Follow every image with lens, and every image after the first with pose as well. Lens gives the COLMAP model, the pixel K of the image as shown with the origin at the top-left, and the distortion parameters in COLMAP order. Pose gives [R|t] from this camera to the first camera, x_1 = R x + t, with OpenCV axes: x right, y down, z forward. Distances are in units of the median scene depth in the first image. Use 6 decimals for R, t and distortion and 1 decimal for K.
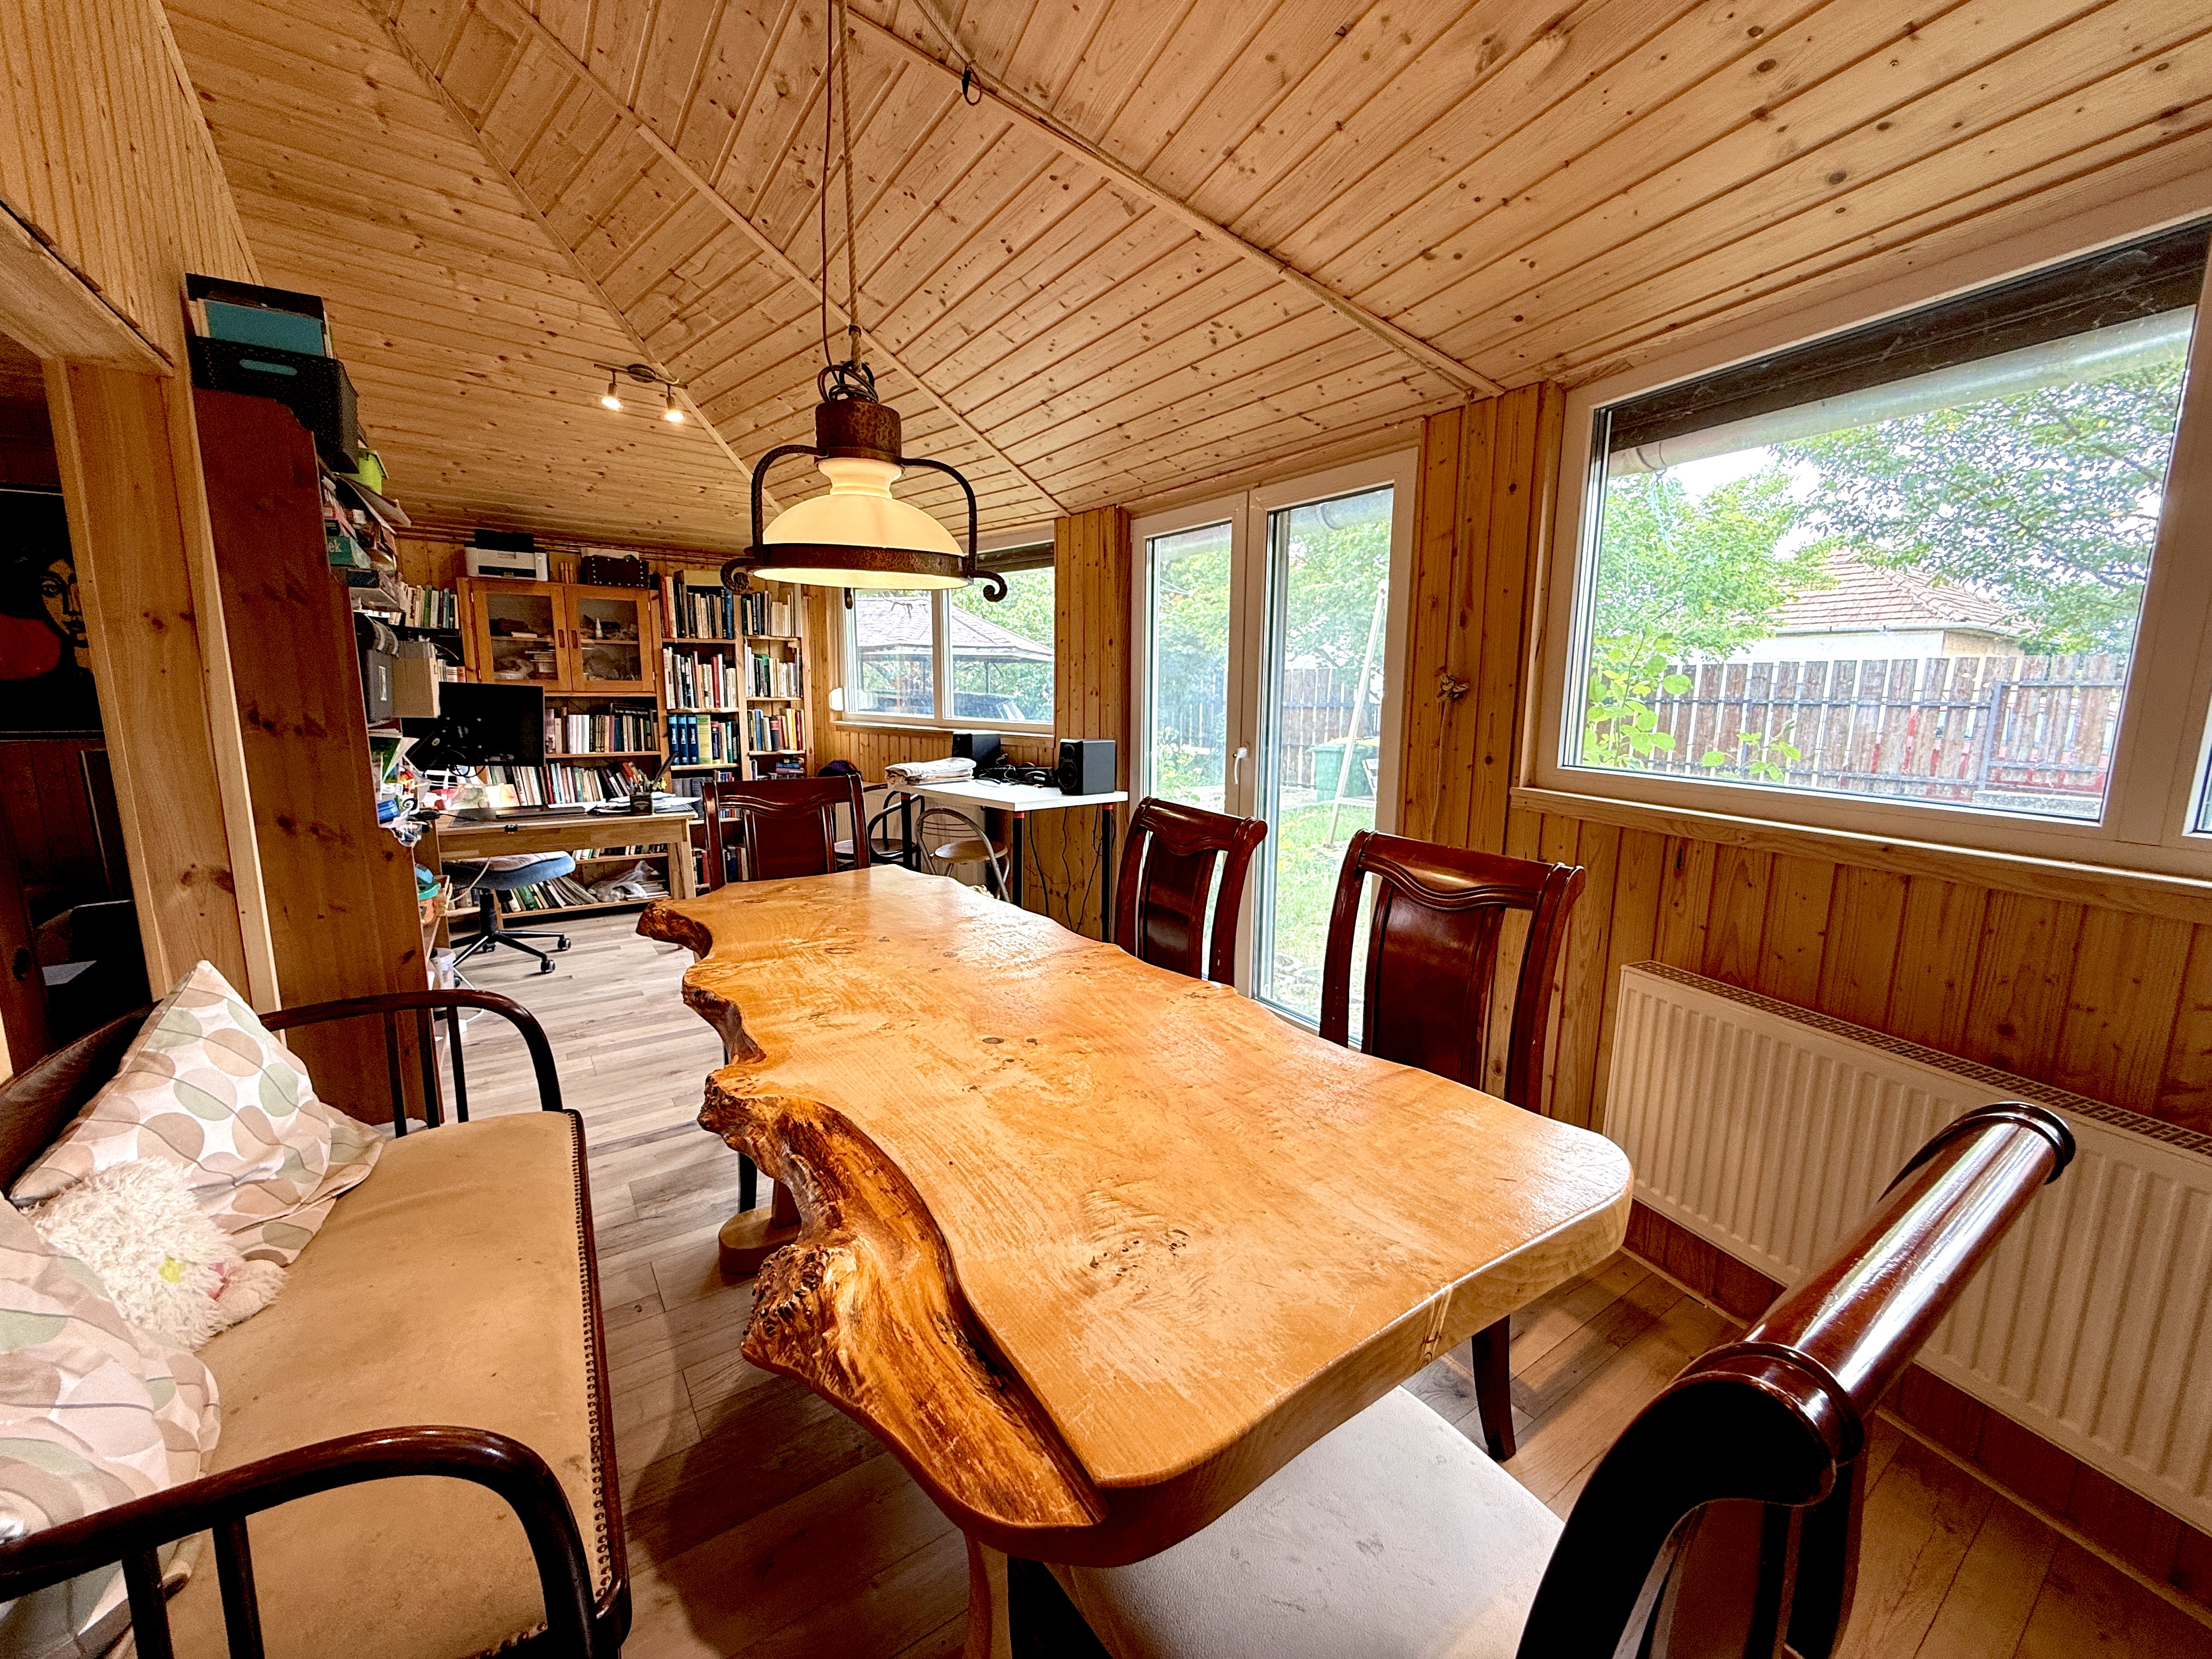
lens RADIAL K [[879.0, 0, 1100.6], [0, 879.0, 836.4], [0, 0, 1]] dist [-0.001125, 0.000256]
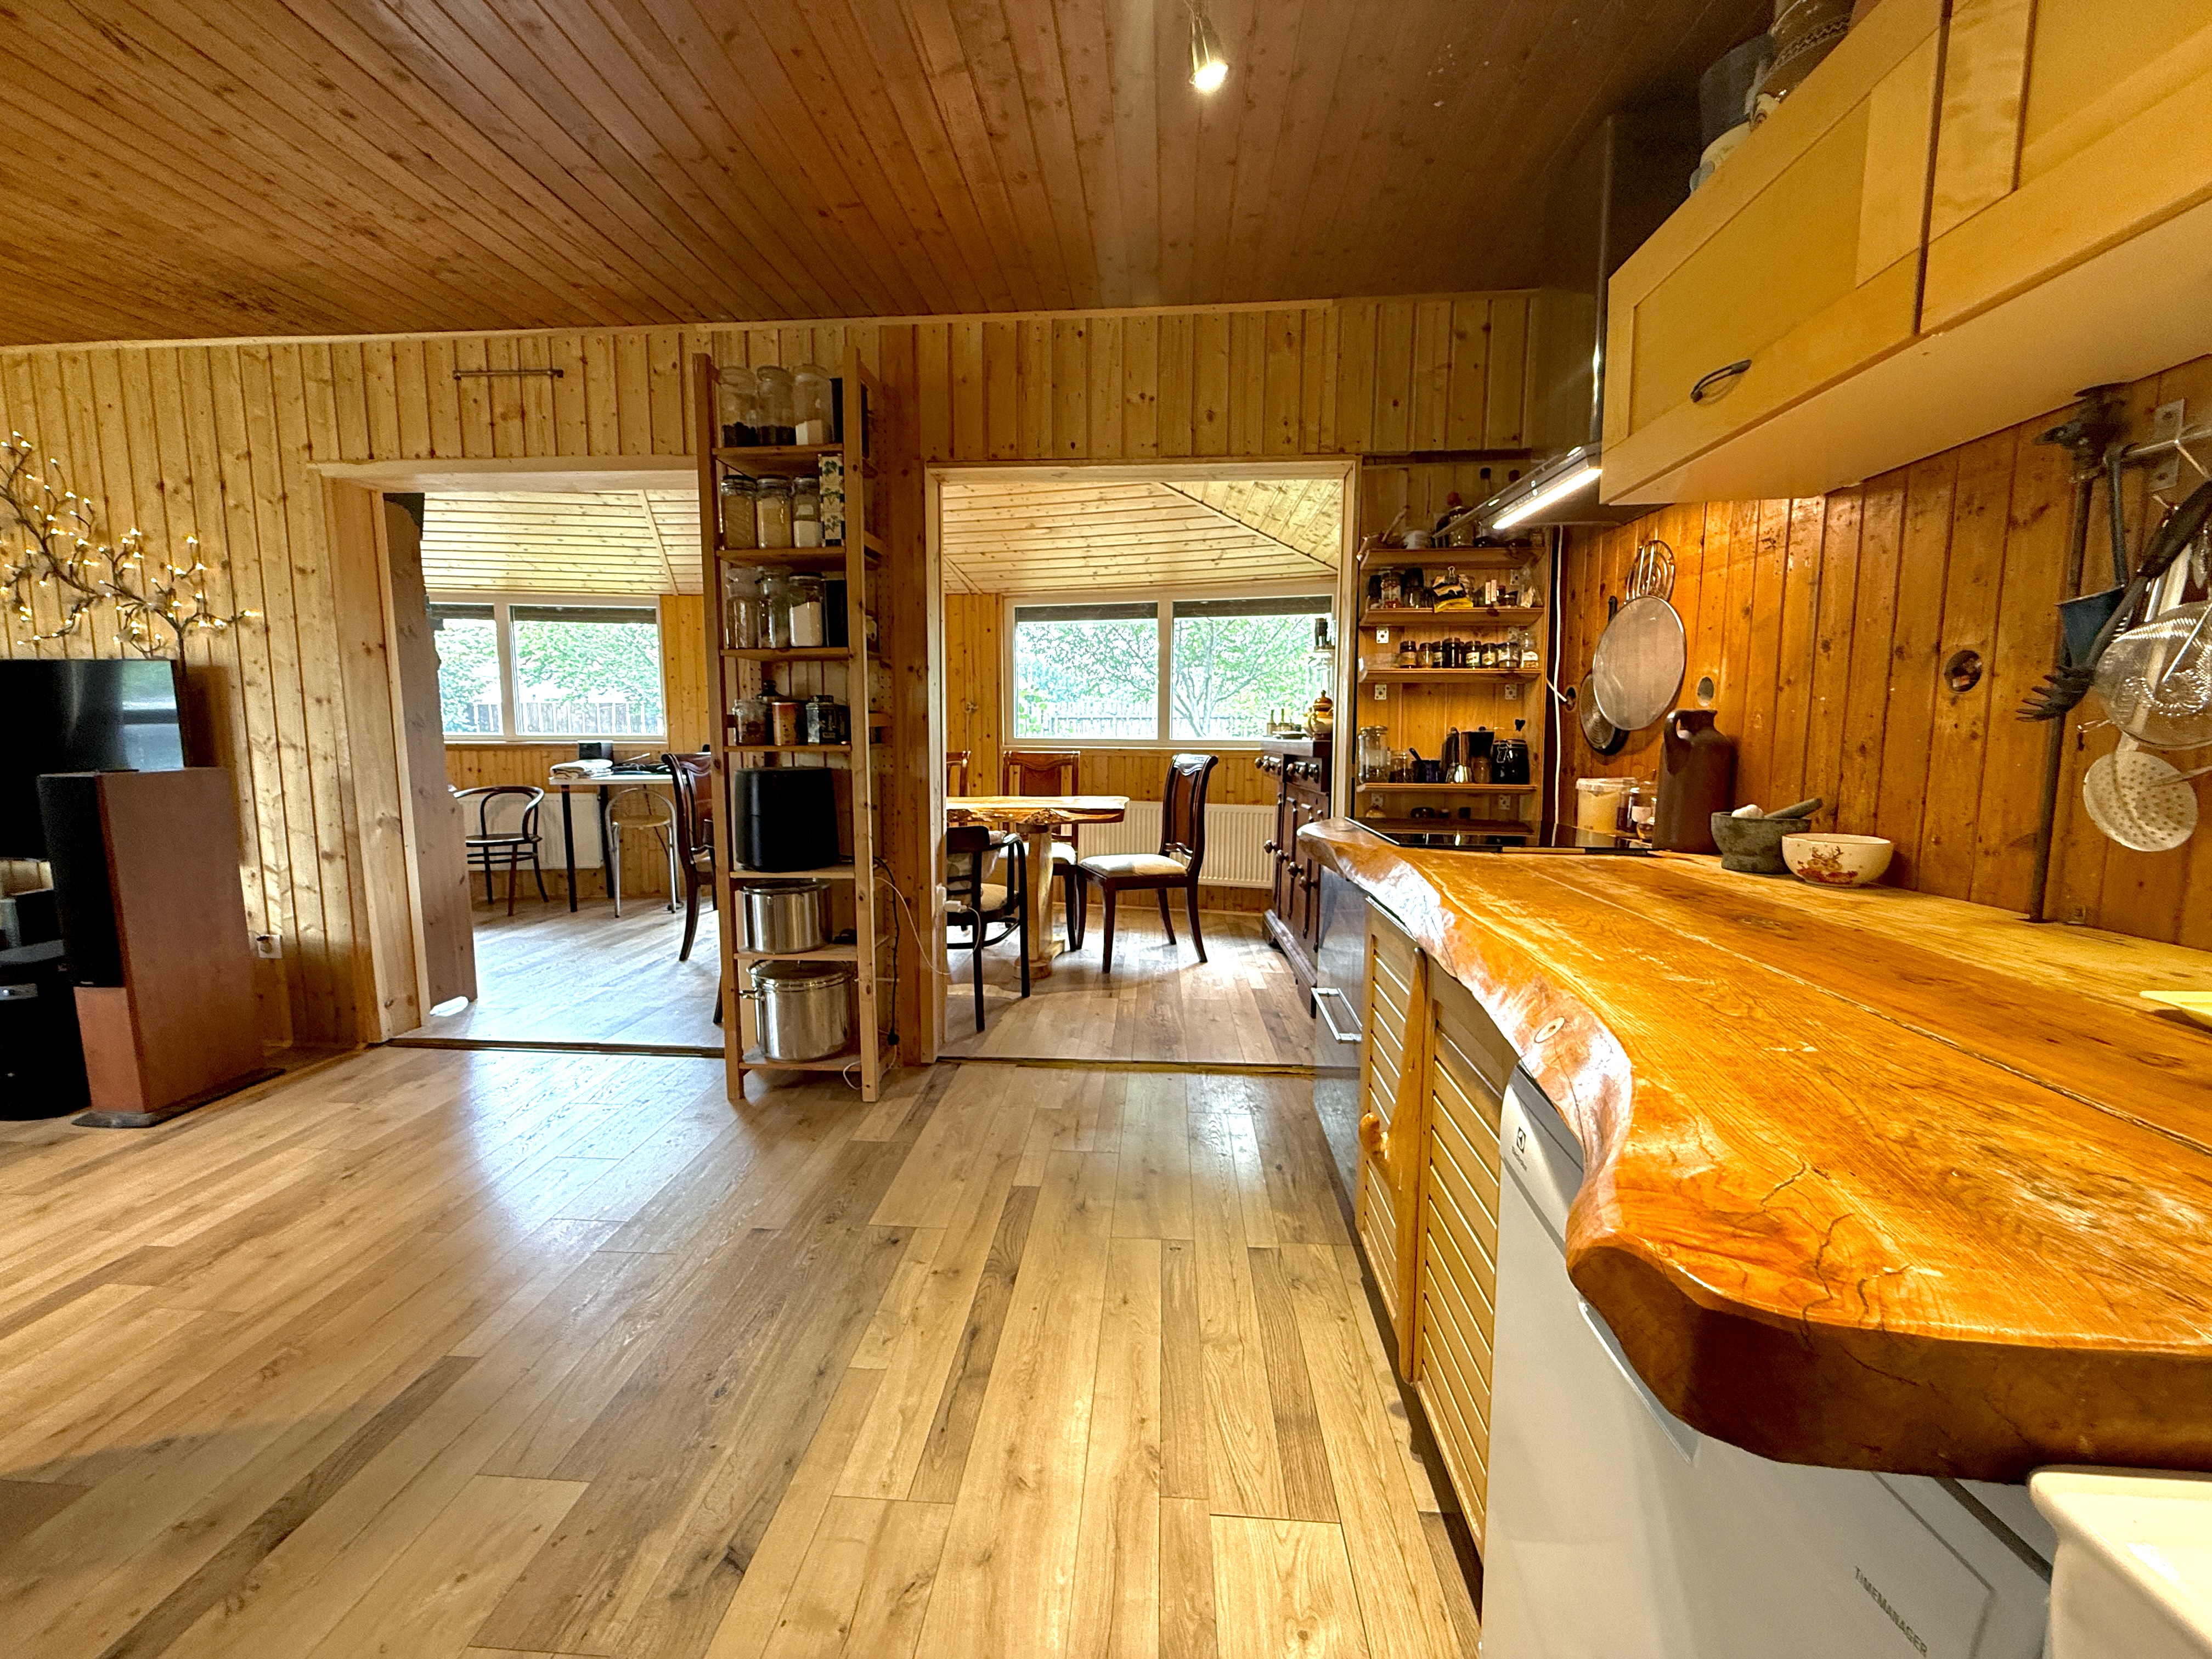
lens RADIAL K [[879.0, 0, 1102.5], [0, 879.0, 831.2], [0, 0, 1]] dist [-0.001125, 0.000256]
pose [[0.623986, -0.095355, 0.775596, -0.825989], [0.130464, 0.991309, 0.016913, 0.113582], [-0.770468, 0.090634, 0.631003, -0.498959]]
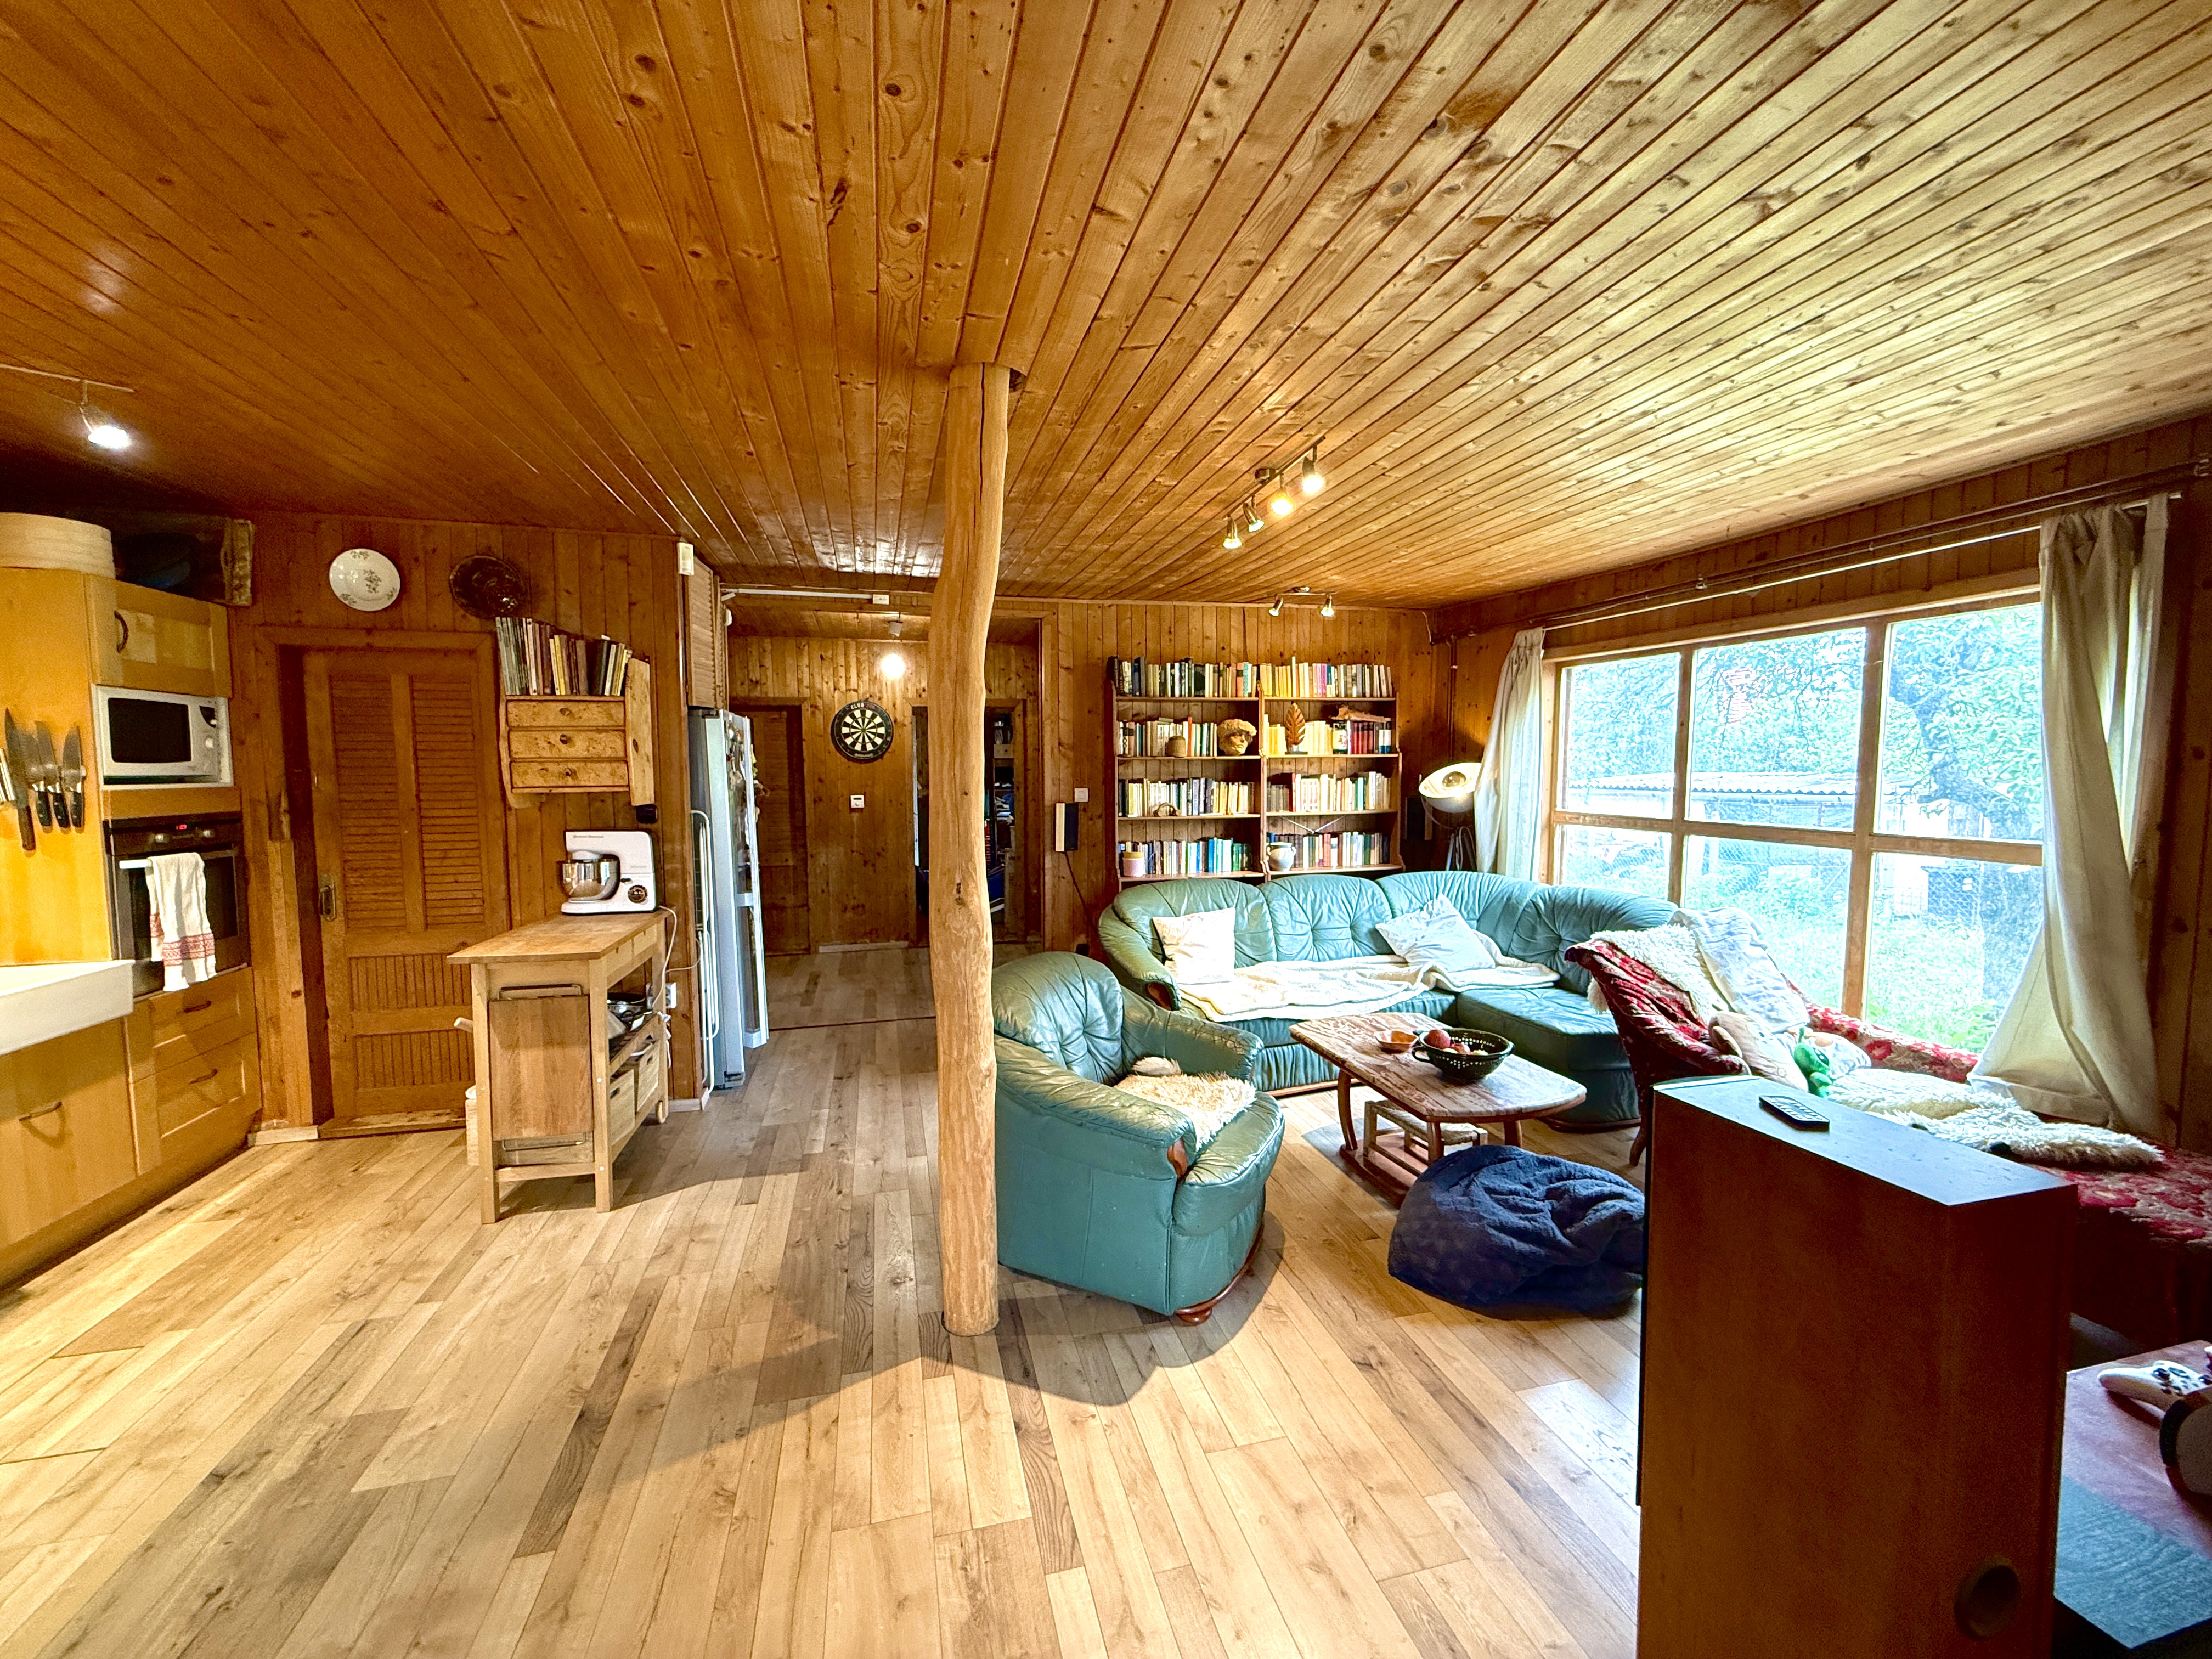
lens RADIAL K [[879.0, 0, 1097.5], [0, 879.0, 829.0], [0, 0, 1]] dist [-0.001125, 0.000256]
pose [[-0.351140, 0.064265, -0.934115, -0.415443], [-0.153421, 0.980209, 0.125109, -0.117976], [0.923668, 0.187244, -0.334331, 0.401988]]
